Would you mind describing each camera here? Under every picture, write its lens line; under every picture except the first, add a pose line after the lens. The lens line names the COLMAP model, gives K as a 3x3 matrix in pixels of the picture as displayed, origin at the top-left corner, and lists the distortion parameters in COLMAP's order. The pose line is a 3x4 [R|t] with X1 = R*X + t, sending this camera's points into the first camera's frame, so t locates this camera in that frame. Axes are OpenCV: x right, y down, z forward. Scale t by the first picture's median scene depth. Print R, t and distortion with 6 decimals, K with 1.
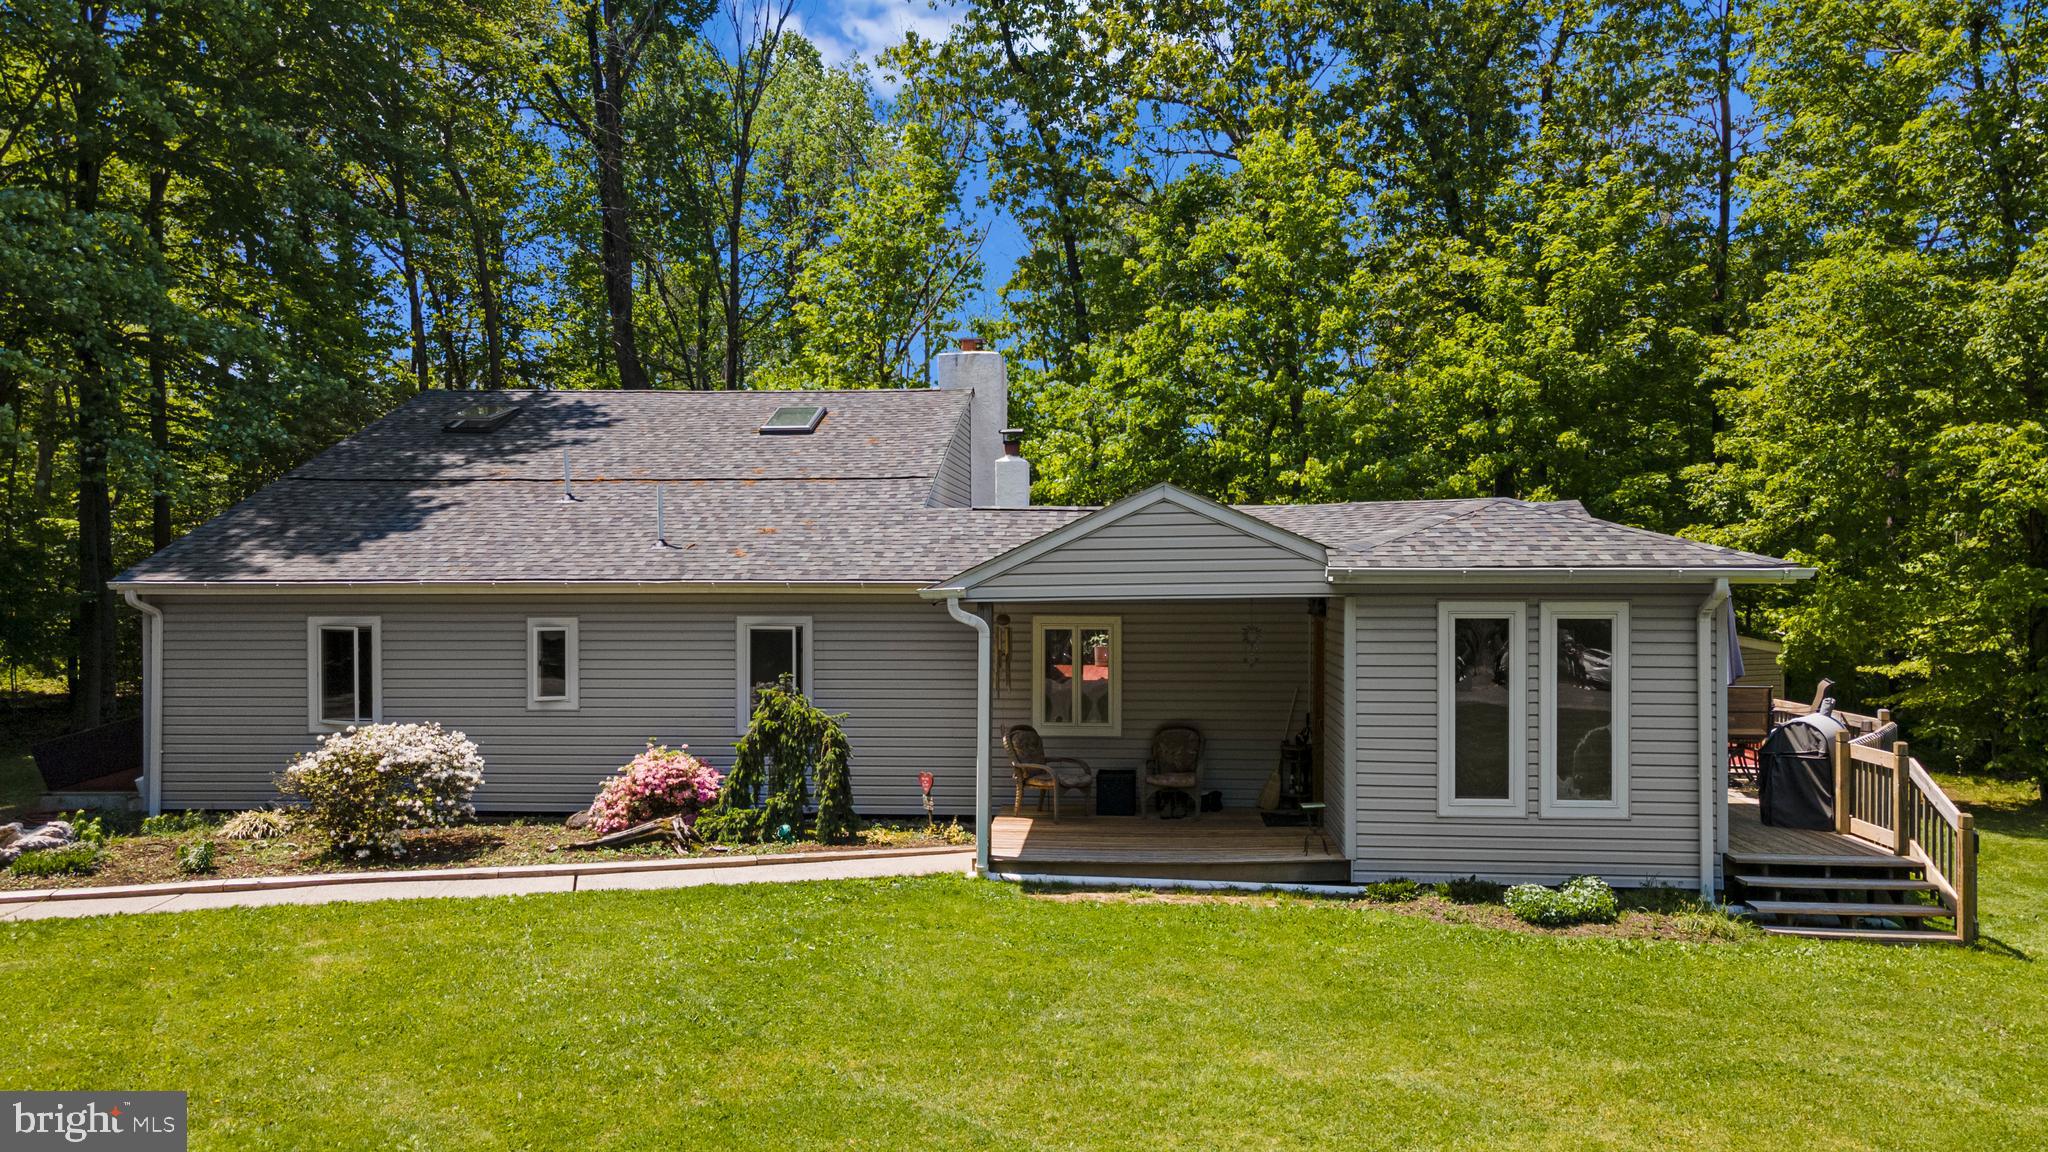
lens RADIAL K [[1455.8, 0, 1024.7], [0, 1455.8, 569.8], [0, 0, 1]] dist [0.038566, -0.005587]
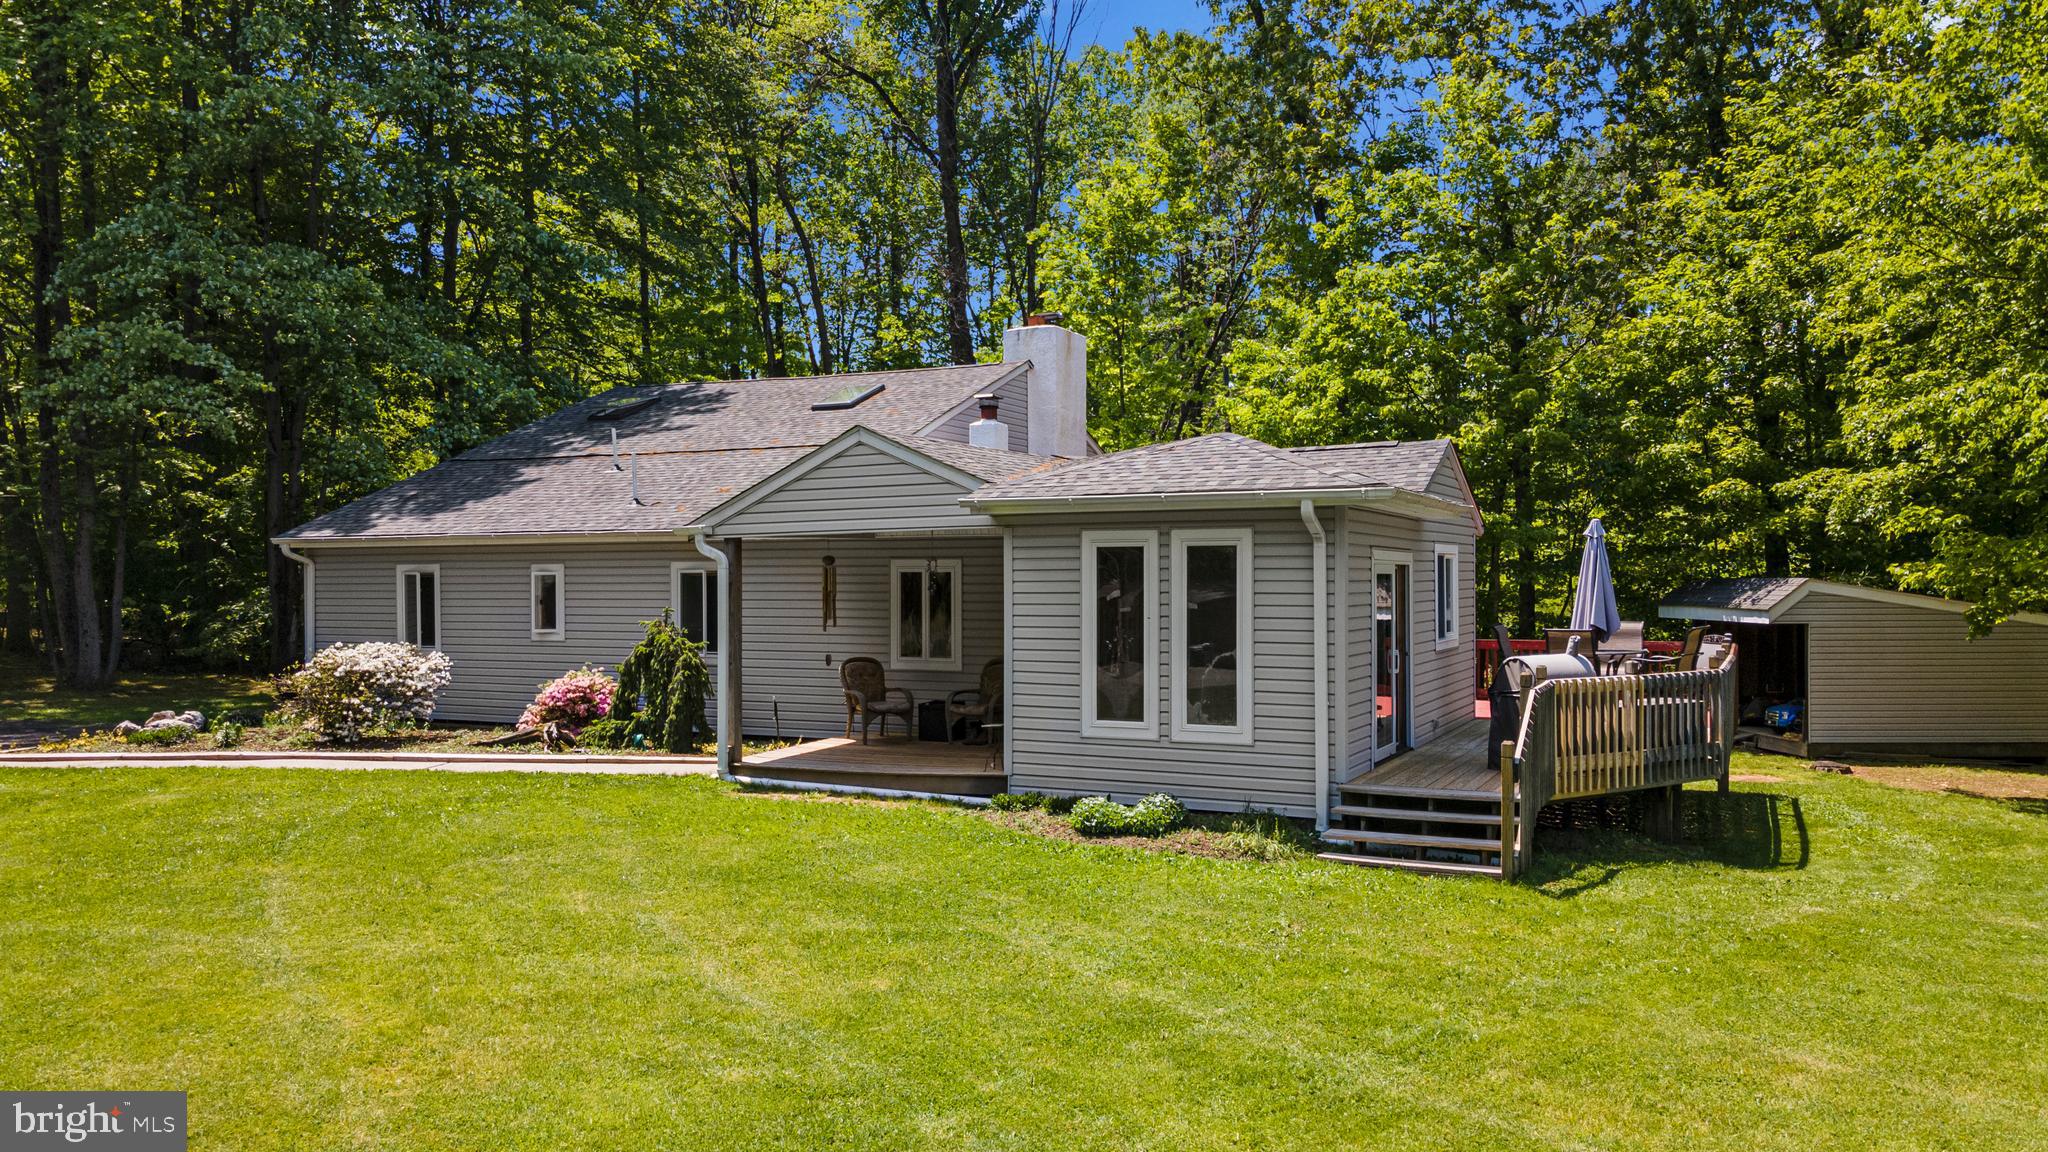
lens RADIAL K [[1455.8, 0, 1027.4], [0, 1455.8, 579.3], [0, 0, 1]] dist [0.038566, -0.005587]
pose [[0.934231, -0.000805, -0.356667, 0.601087], [0.003920, 0.999960, 0.008011, 0.046493], [0.356647, -0.008882, 0.934197, 0.017132]]
